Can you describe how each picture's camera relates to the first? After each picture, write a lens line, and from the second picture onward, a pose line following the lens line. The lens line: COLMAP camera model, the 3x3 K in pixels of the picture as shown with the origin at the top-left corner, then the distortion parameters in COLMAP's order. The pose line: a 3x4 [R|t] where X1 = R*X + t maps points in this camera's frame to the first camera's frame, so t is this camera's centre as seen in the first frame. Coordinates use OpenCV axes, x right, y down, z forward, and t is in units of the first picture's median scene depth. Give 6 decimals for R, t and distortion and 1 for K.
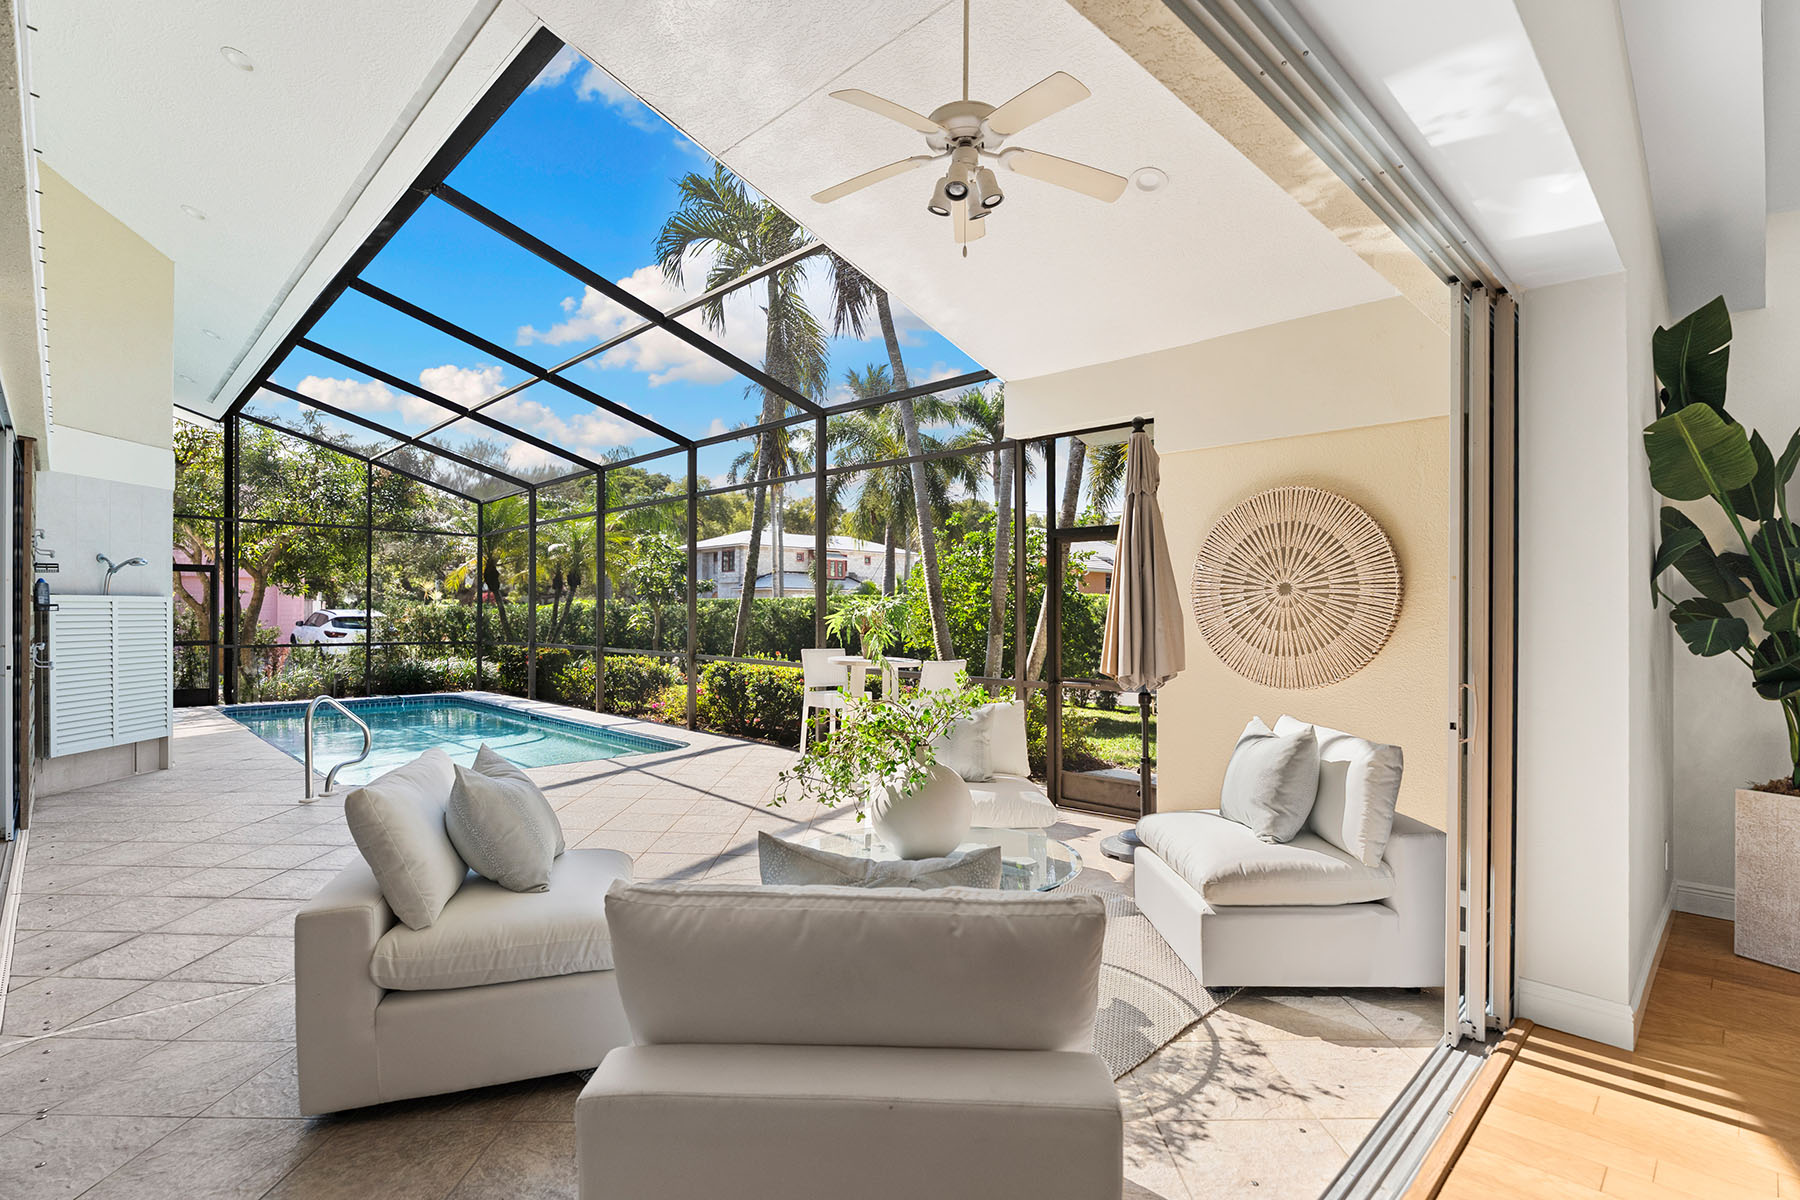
lens RADIAL K [[858.2, 0, 902.5], [0, 858.2, 610.3], [0, 0, 1]] dist [-0.011229, -0.000205]
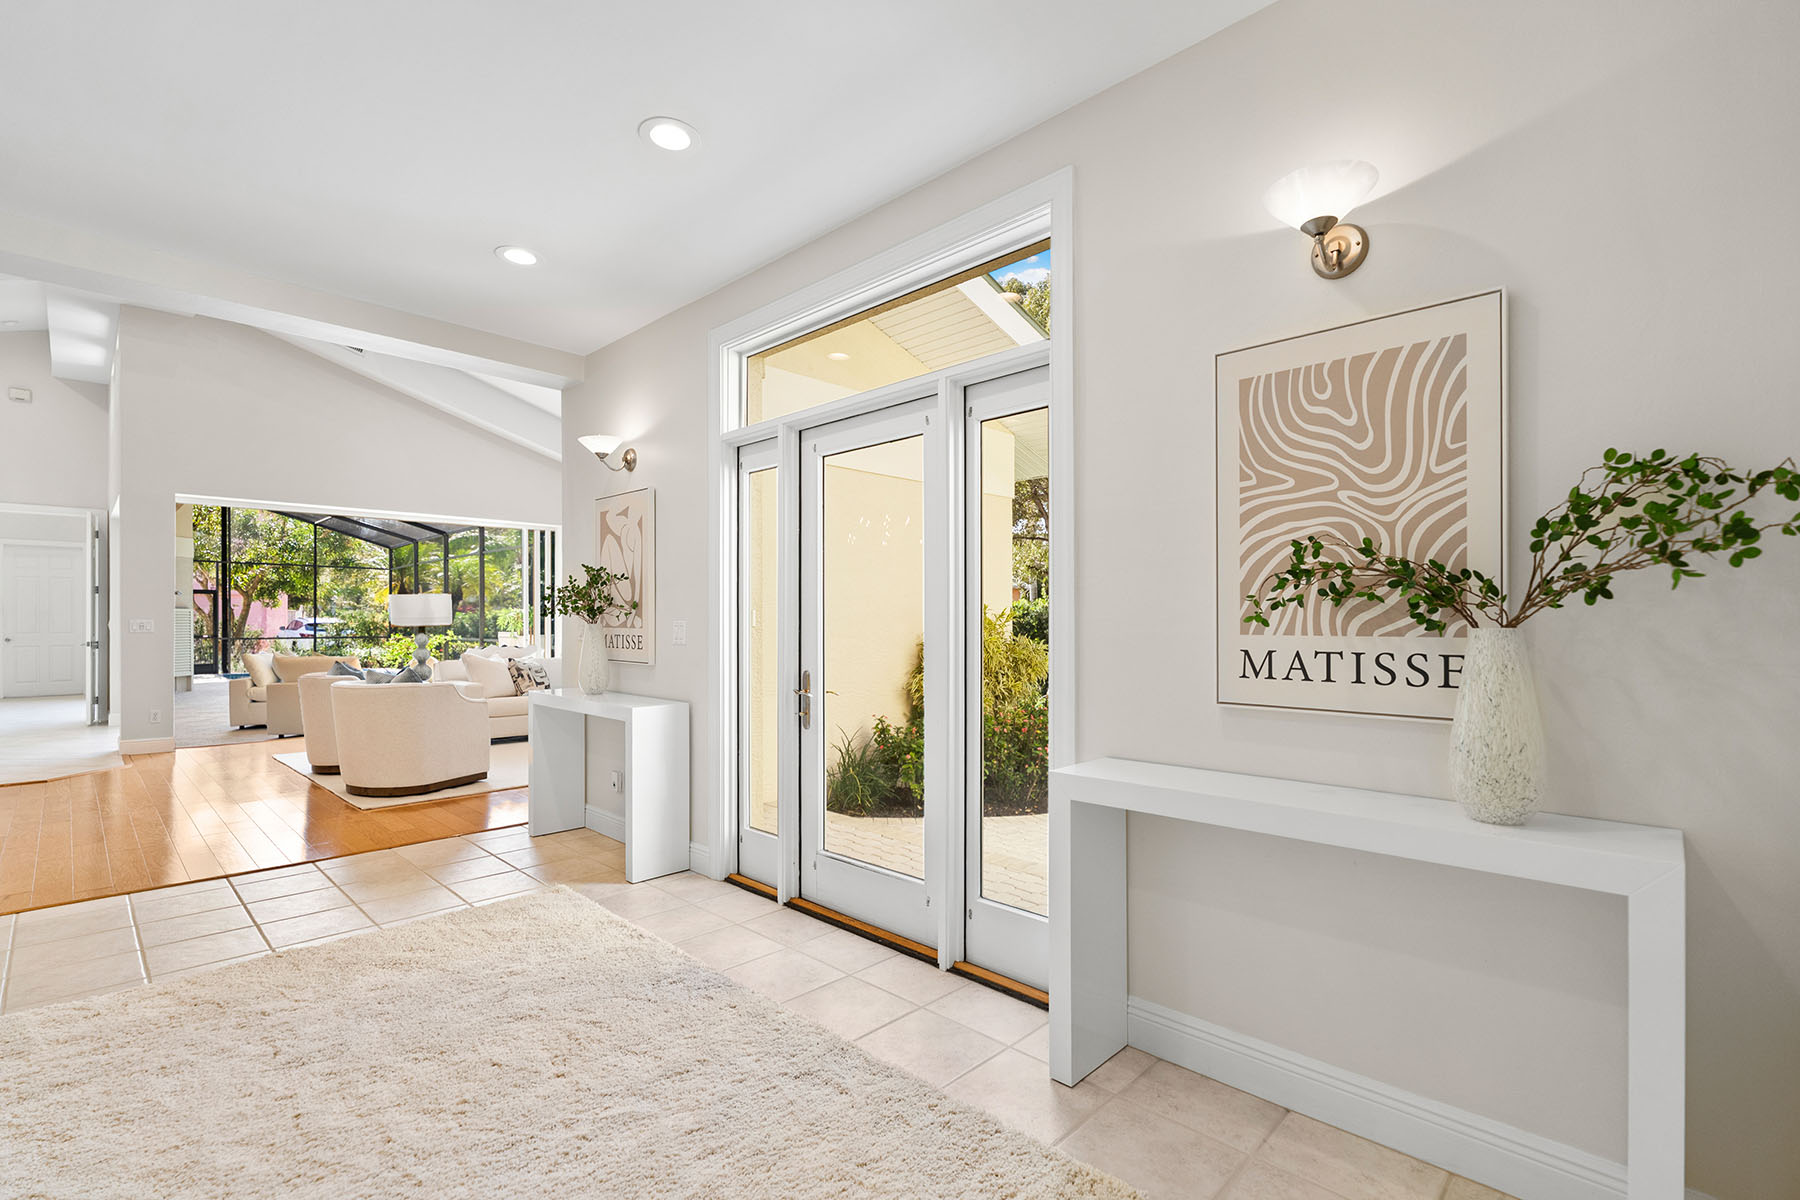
lens RADIAL K [[808.8, 0, 897.8], [0, 808.8, 617.0], [0, 0, 1]] dist [0.002769, -0.000855]
pose [[0.999849, -0.005346, 0.016516, 0.539588], [0.005380, 0.999984, -0.002009, 0.011818], [-0.016505, 0.002098, 0.999862, -0.654034]]
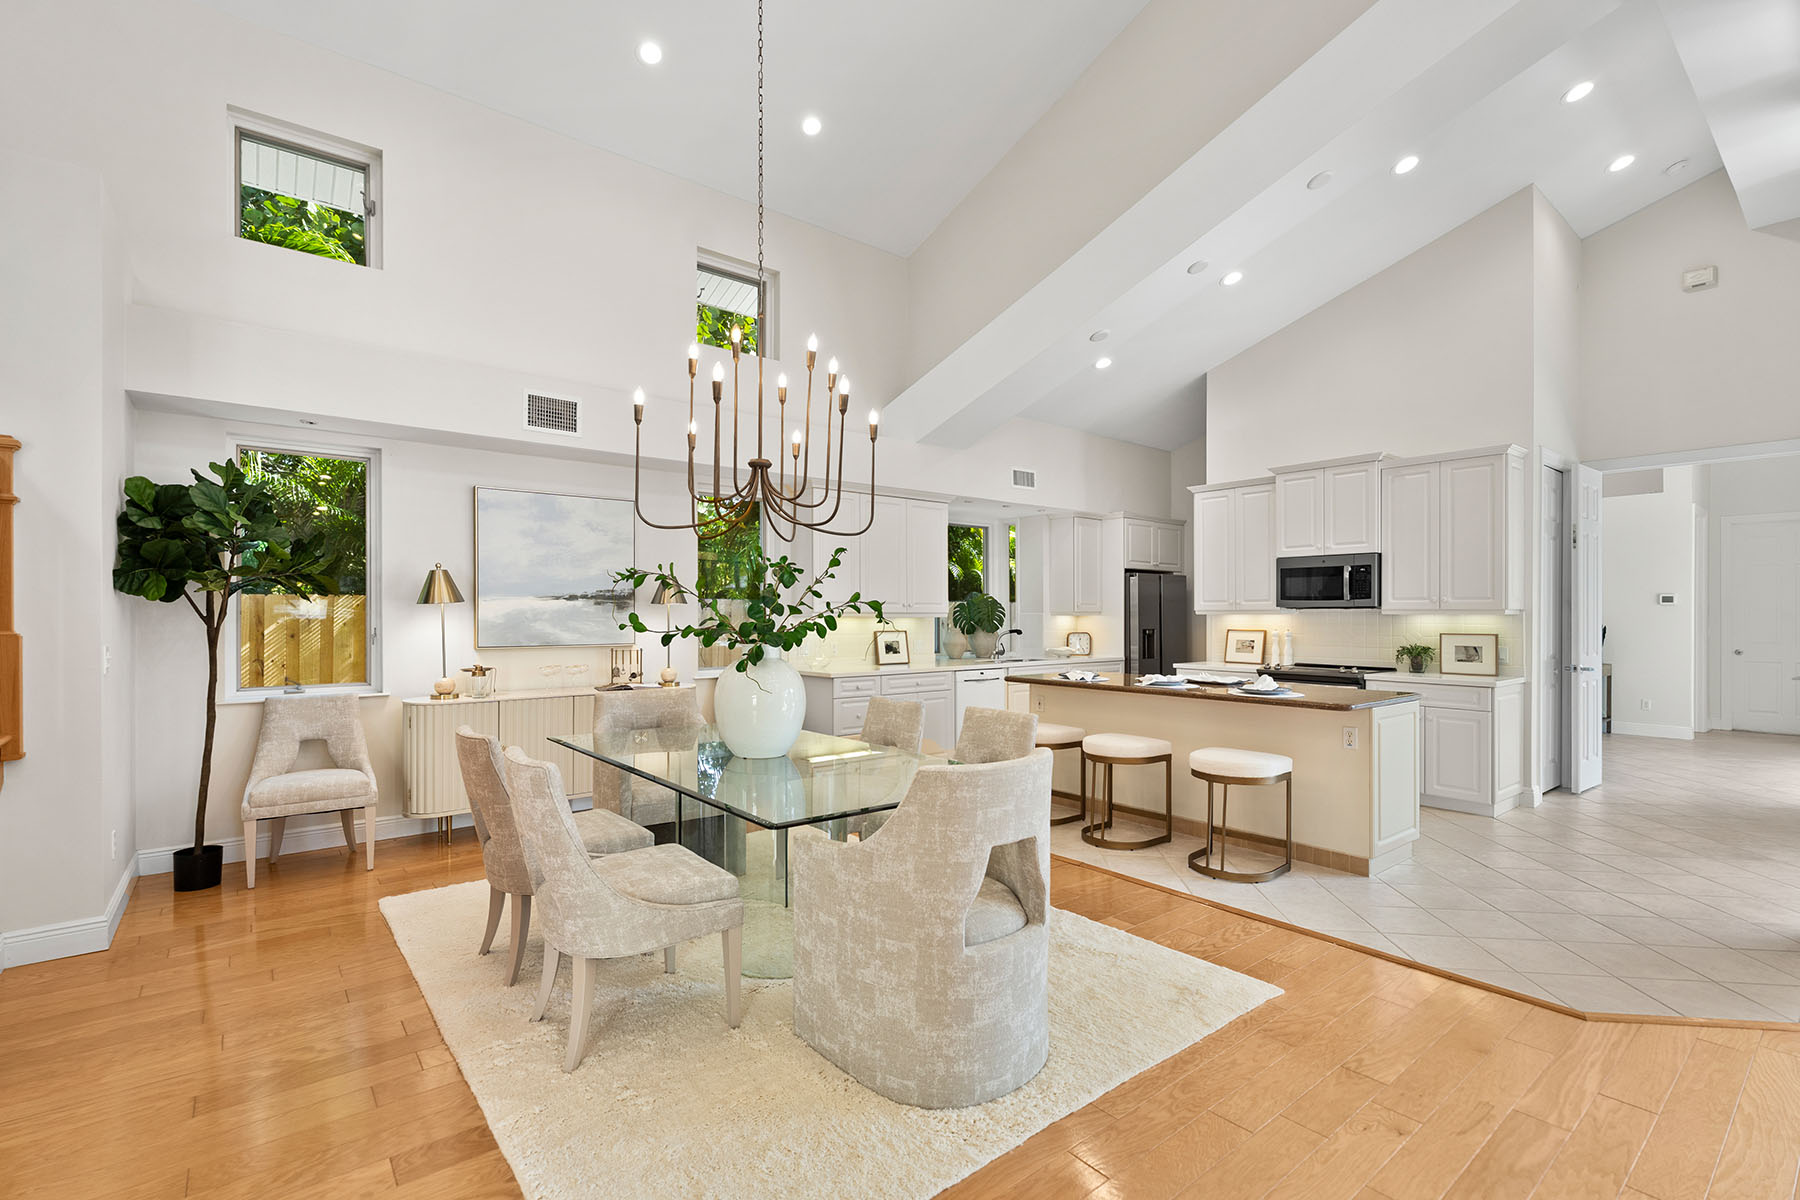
lens RADIAL K [[808.8, 0, 897.8], [0, 808.8, 617.0], [0, 0, 1]] dist [0.002769, -0.000855]
pose [[-0.102230, -0.001864, -0.994759, 0.244593], [0.000292, 0.999998, -0.001904, 0.000382], [0.994761, -0.000485, -0.102229, -0.289446]]
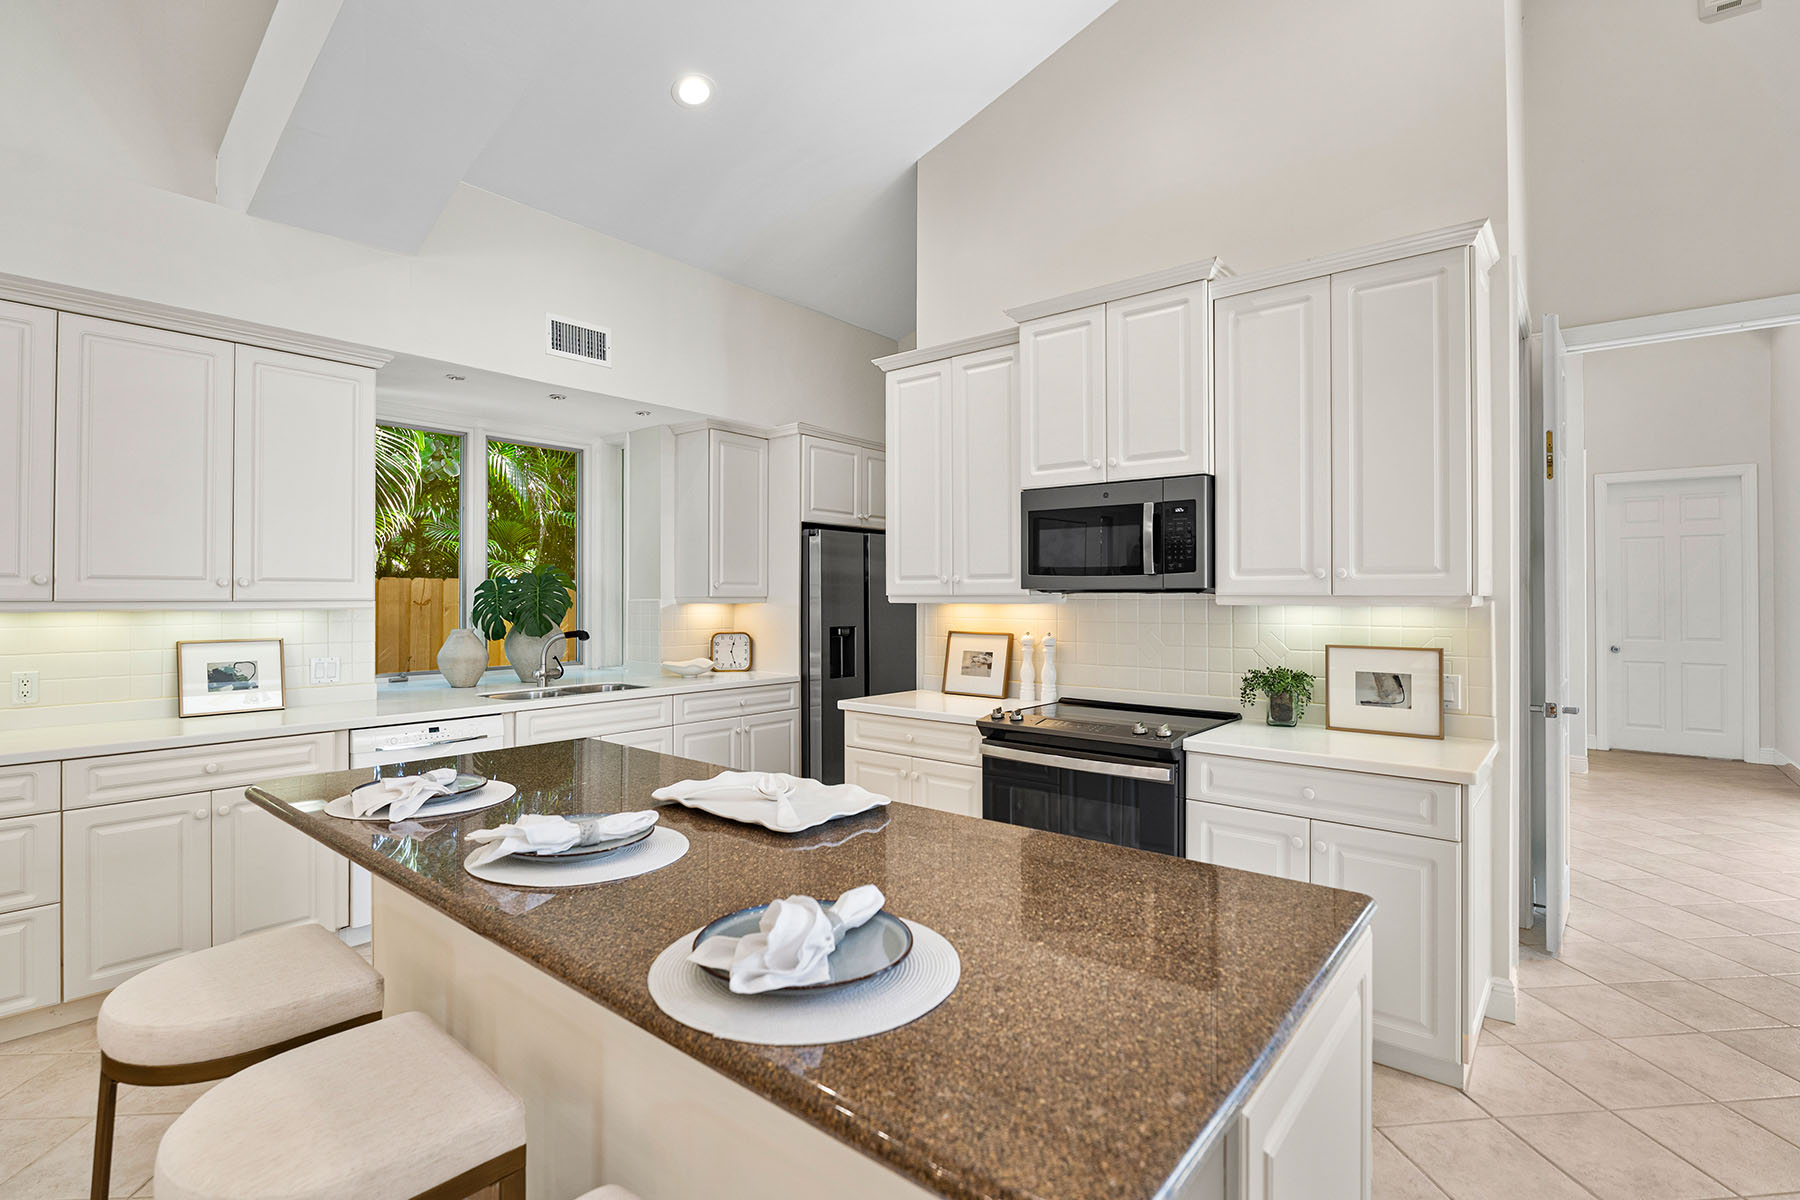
lens RADIAL K [[846.7, 0, 900.4], [0, 846.7, 590.5], [0, 0, 1]] dist [-0.010247, 0.000036]
pose [[0.106149, -0.012171, -0.994276, -0.058032], [0.000502, 0.999926, -0.012187, -0.003608], [0.994350, 0.000795, 0.106147, -0.156642]]
